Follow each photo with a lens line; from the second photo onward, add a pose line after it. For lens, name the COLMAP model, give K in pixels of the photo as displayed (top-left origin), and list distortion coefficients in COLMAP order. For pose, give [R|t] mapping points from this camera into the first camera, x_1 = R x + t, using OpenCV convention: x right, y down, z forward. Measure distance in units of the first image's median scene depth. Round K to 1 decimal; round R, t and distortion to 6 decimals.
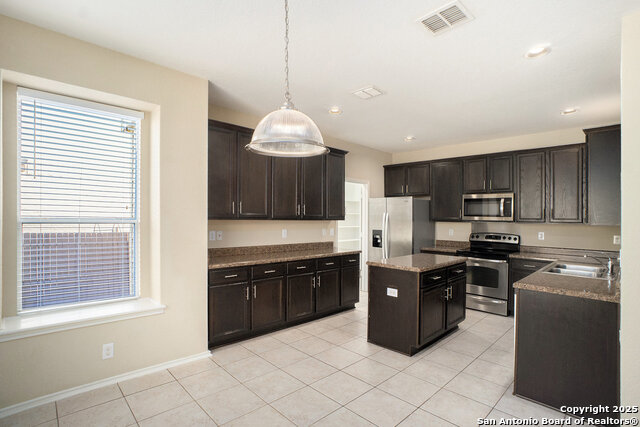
lens RADIAL K [[317.3, 0, 323.9], [0, 317.3, 216.6], [0, 0, 1]] dist [-0.037414, -0.000485]
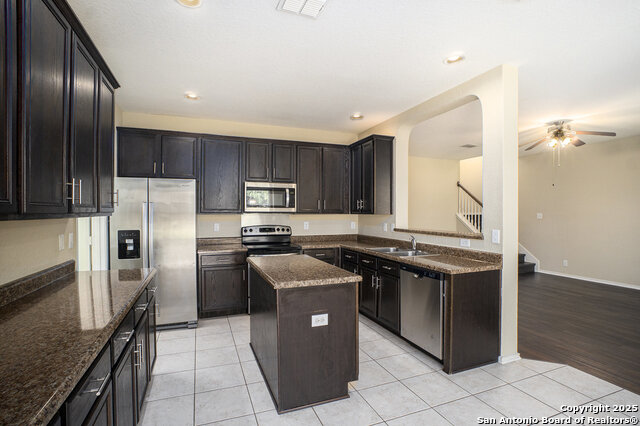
lens RADIAL K [[317.3, 0, 321.7], [0, 317.3, 211.3], [0, 0, 1]] dist [-0.037414, -0.000485]
pose [[0.383181, -0.012791, 0.923585, -0.290242], [-0.000399, 0.999902, 0.014013, -0.002585], [-0.923673, -0.005738, 0.383139, 0.528649]]
